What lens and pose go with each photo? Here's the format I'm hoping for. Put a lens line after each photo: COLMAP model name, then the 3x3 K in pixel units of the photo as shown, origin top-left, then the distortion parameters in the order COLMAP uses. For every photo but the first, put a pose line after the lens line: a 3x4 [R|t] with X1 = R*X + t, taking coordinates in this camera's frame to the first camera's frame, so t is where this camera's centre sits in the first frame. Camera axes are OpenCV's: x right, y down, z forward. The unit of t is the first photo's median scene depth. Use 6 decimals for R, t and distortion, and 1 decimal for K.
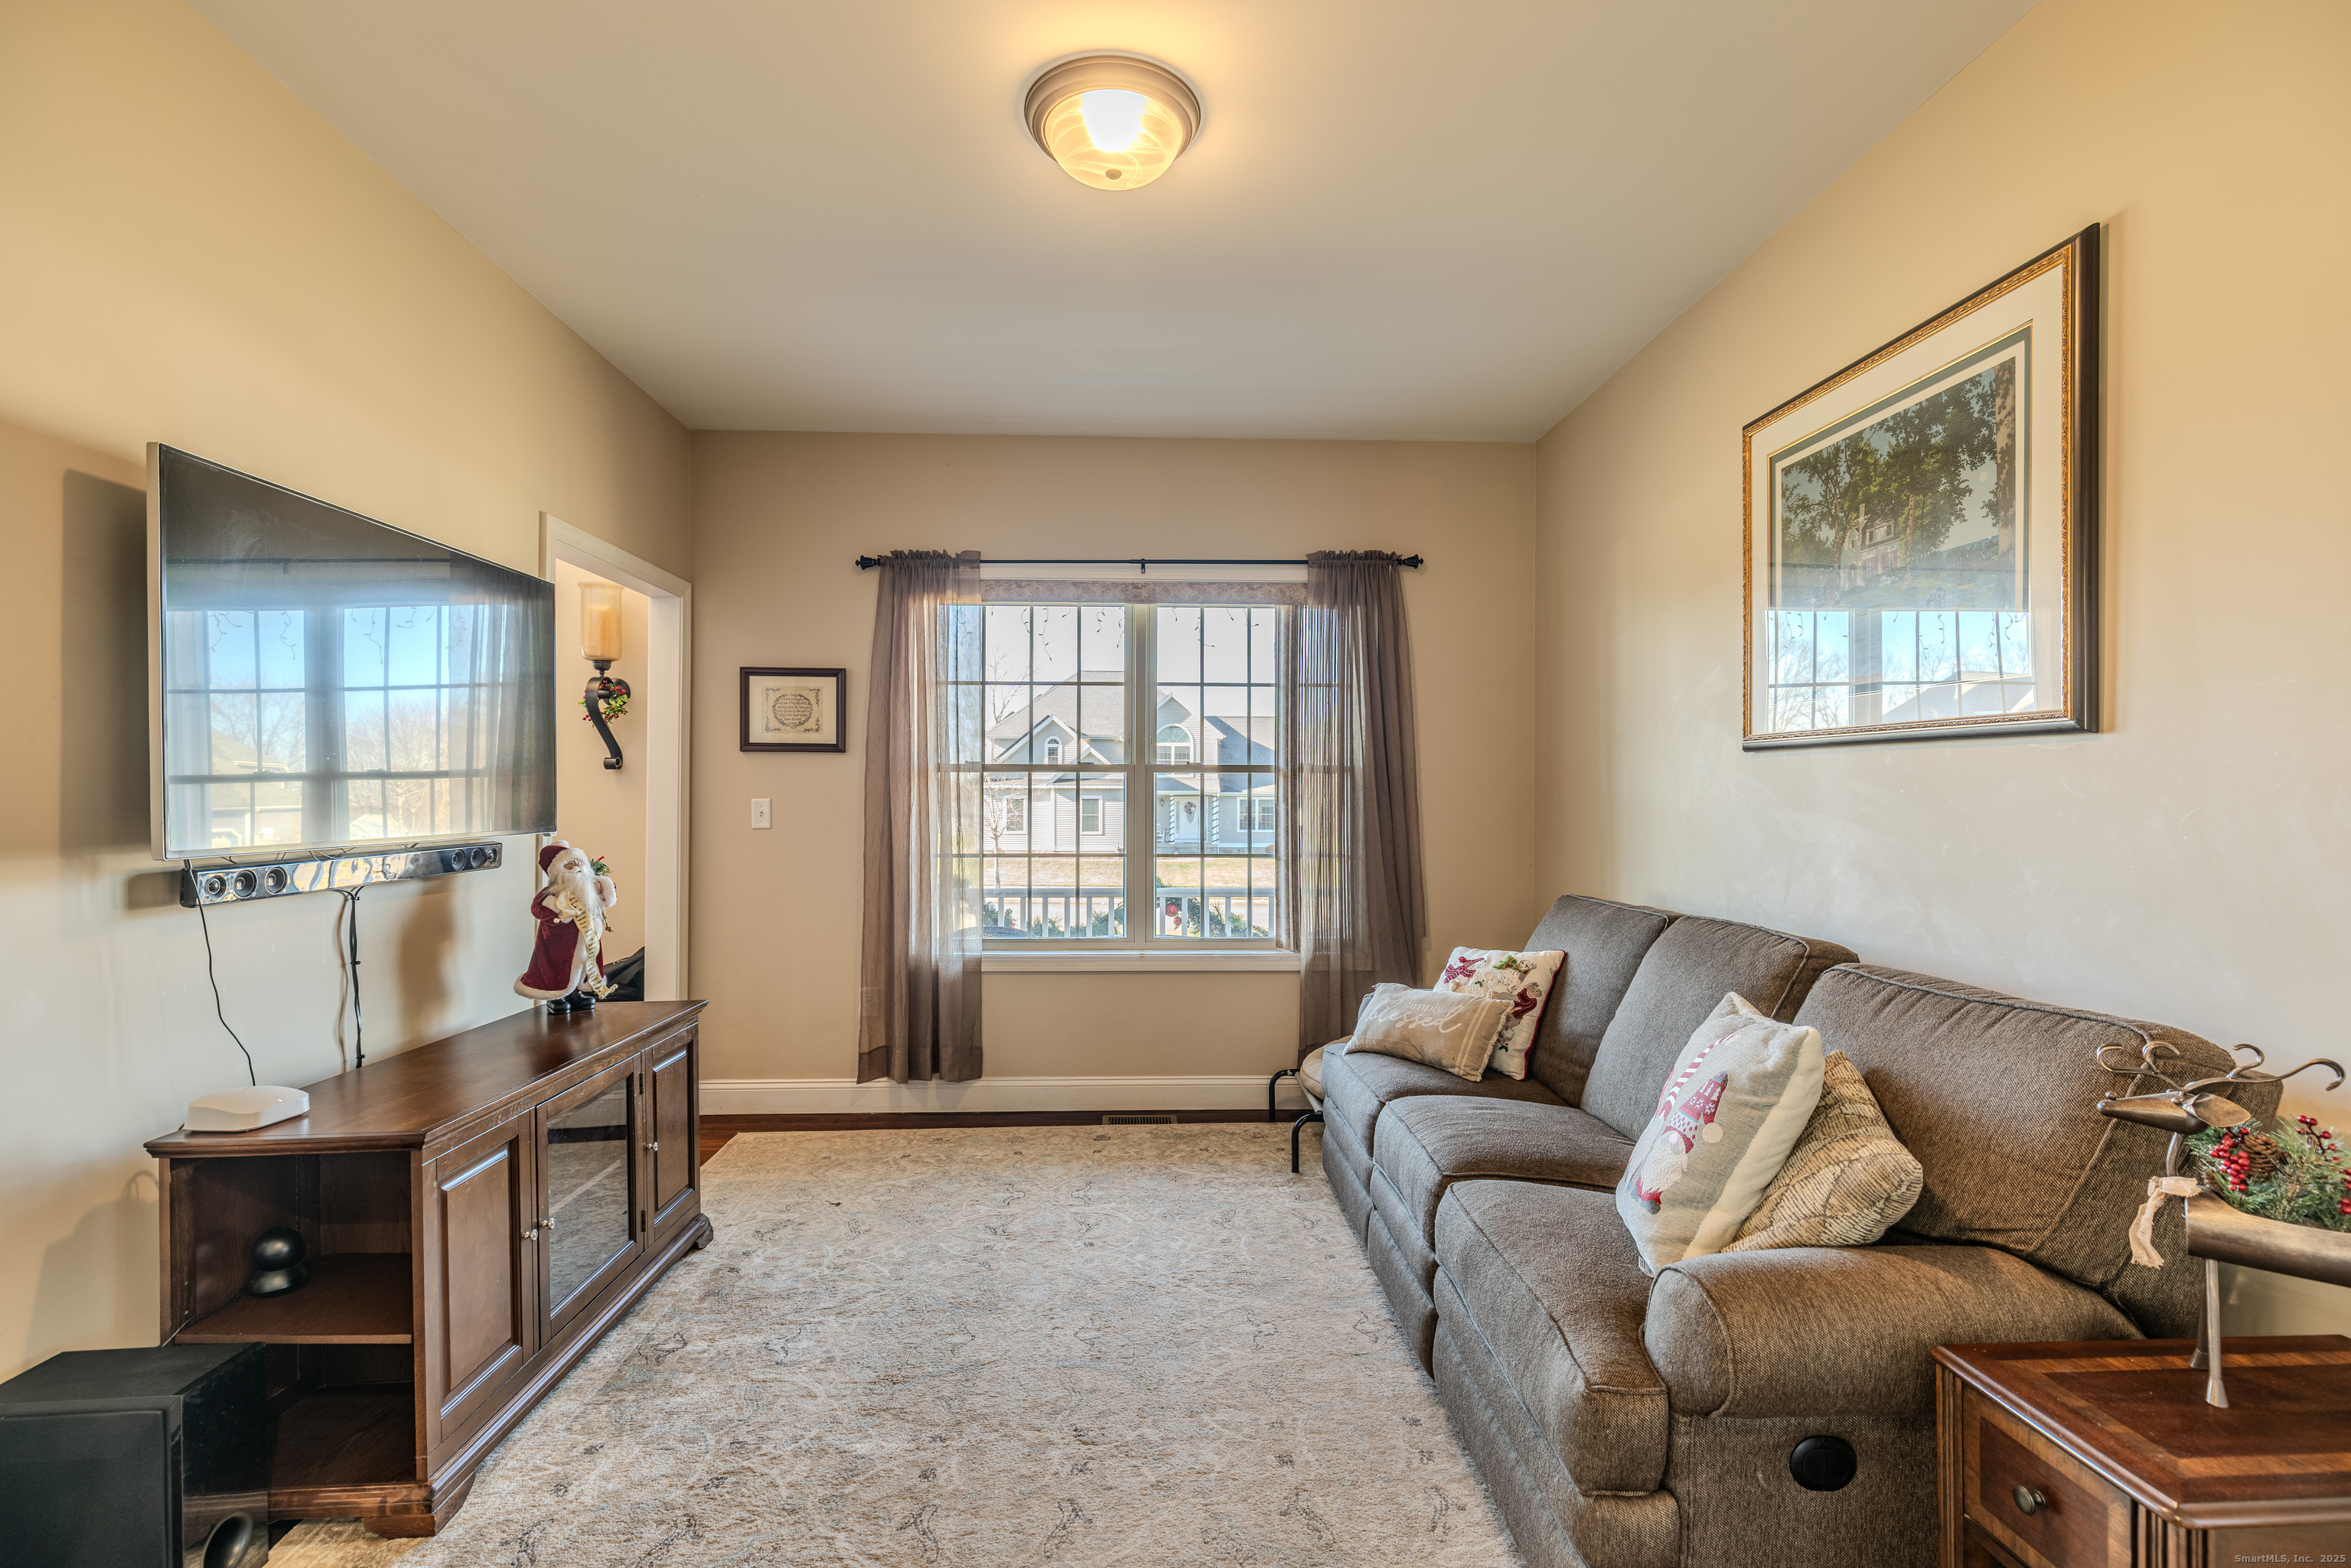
lens RADIAL K [[1067.3, 0, 1177.3], [0, 1067.3, 799.4], [0, 0, 1]] dist [0.002797, 0.000035]
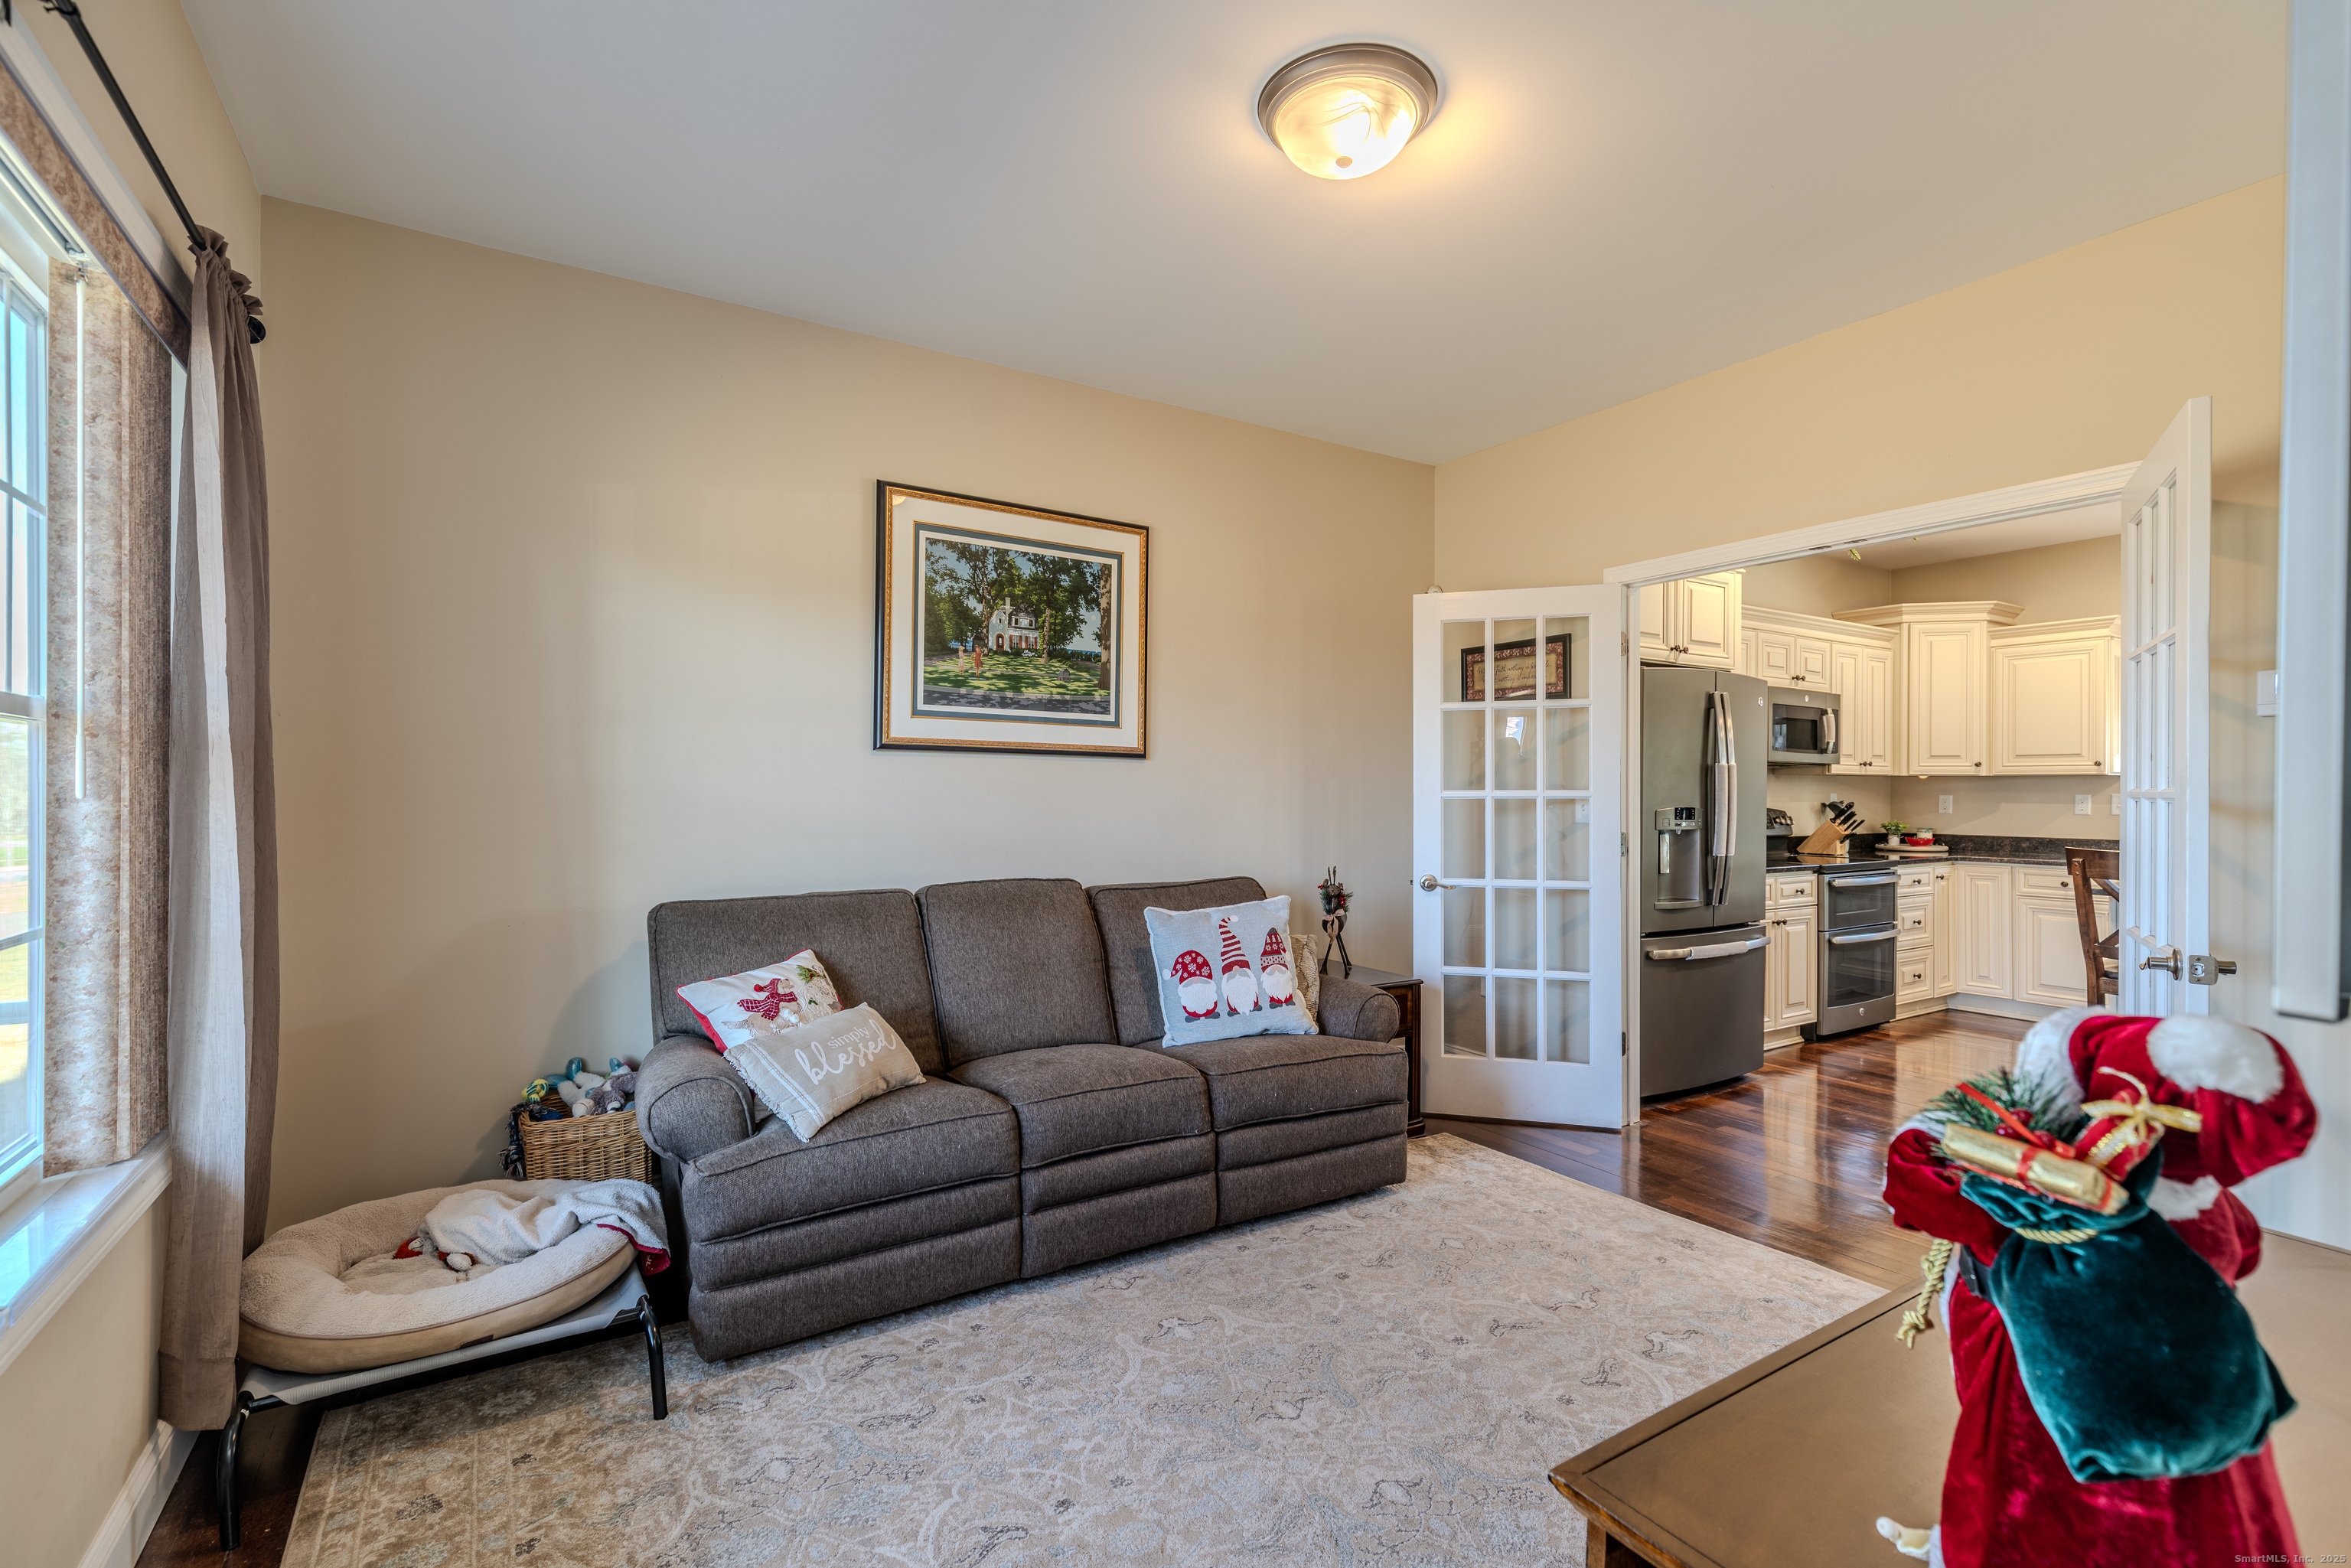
lens RADIAL K [[1067.3, 0, 1178.9], [0, 1067.3, 788.7], [0, 0, 1]] dist [0.002797, 0.000035]
pose [[-0.494060, 0.000401, 0.869427, -0.836374], [-0.003110, 0.999993, -0.002229, 0.000699], [-0.869422, -0.003805, -0.494056, 1.588461]]
